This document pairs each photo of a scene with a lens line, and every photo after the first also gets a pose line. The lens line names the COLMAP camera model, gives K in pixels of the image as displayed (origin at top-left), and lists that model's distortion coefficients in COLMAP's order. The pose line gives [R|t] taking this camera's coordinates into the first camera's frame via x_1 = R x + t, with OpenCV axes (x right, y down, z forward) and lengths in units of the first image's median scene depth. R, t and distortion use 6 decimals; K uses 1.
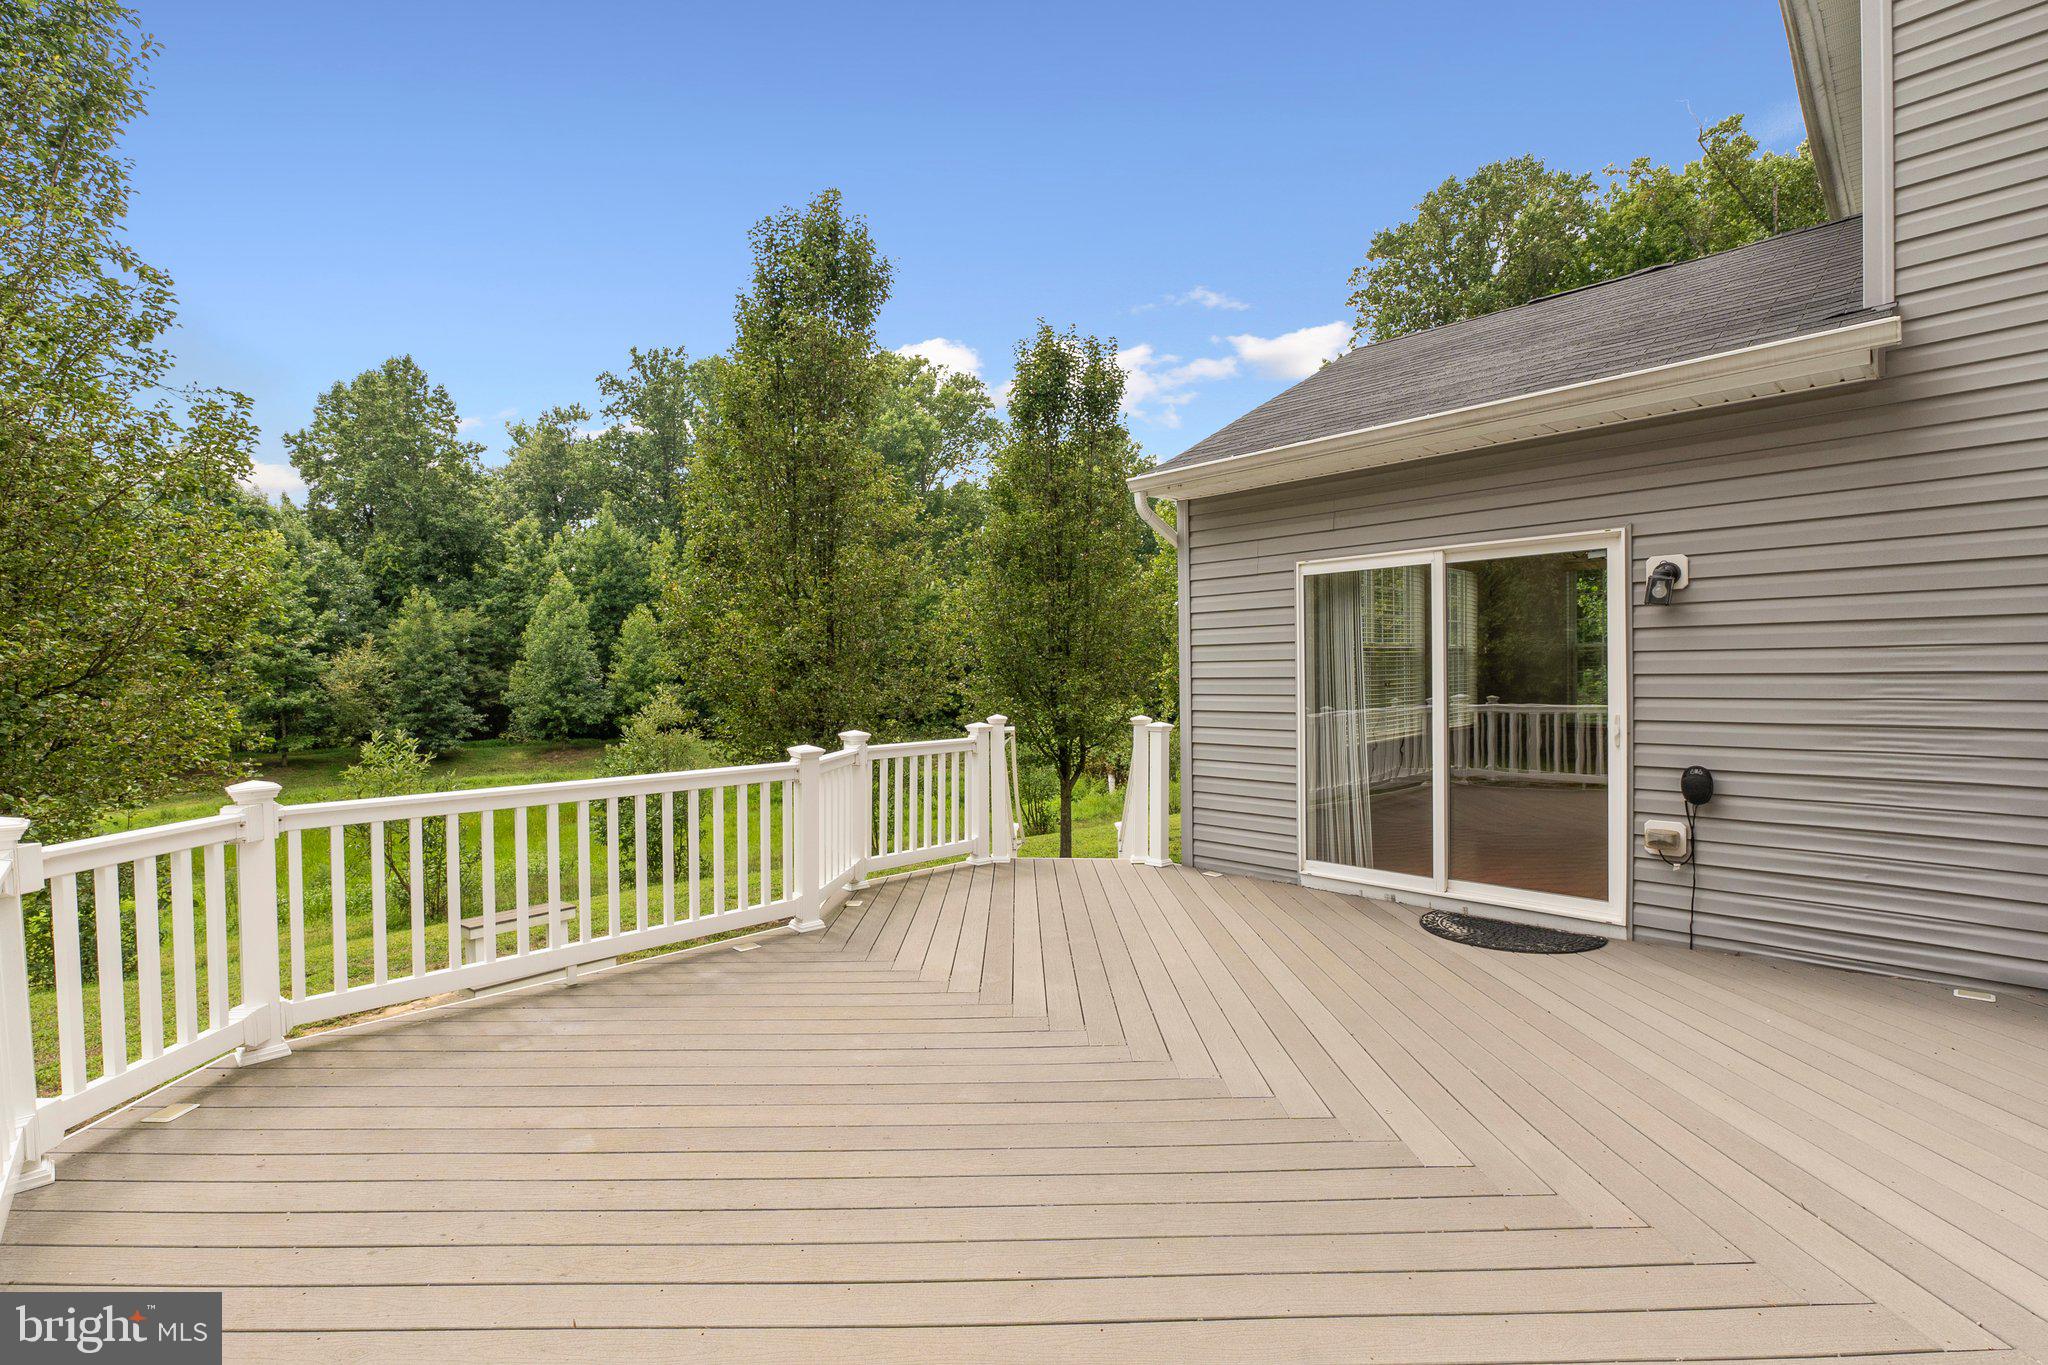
lens RADIAL K [[882.8, 0, 1023.6], [0, 882.8, 689.8], [0, 0, 1]] dist [-0.014250, -0.000225]
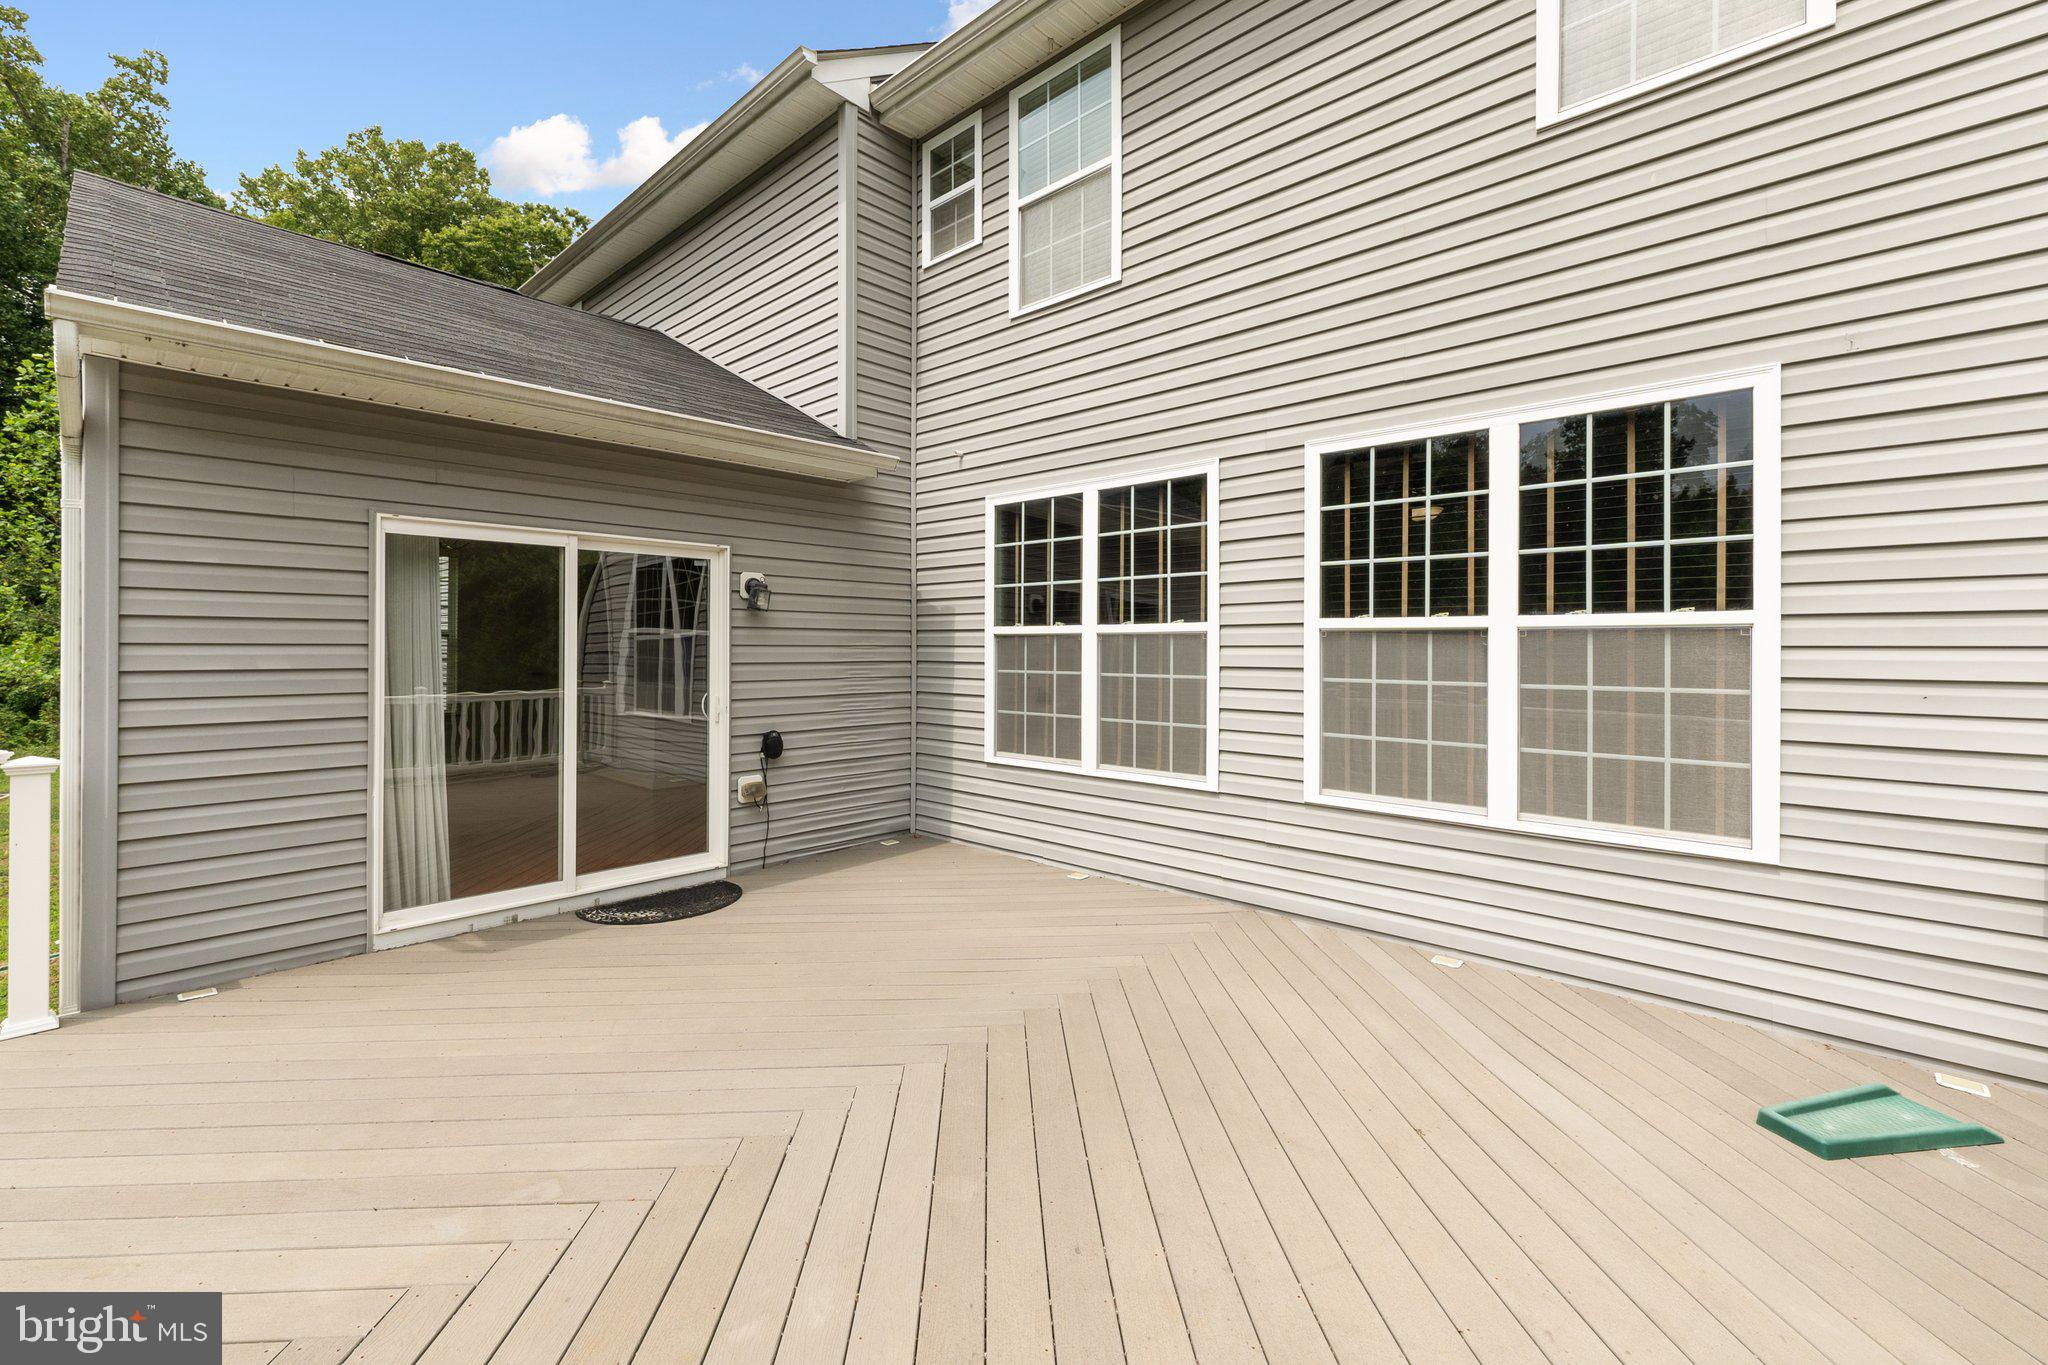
lens RADIAL K [[882.8, 0, 997.2], [0, 882.8, 642.1], [0, 0, 1]] dist [-0.014250, -0.000225]
pose [[-0.028220, 0.017265, 0.999453, -0.589851], [0.015694, 0.999735, -0.016827, -0.020665], [-0.999479, 0.015210, -0.028484, 0.665672]]
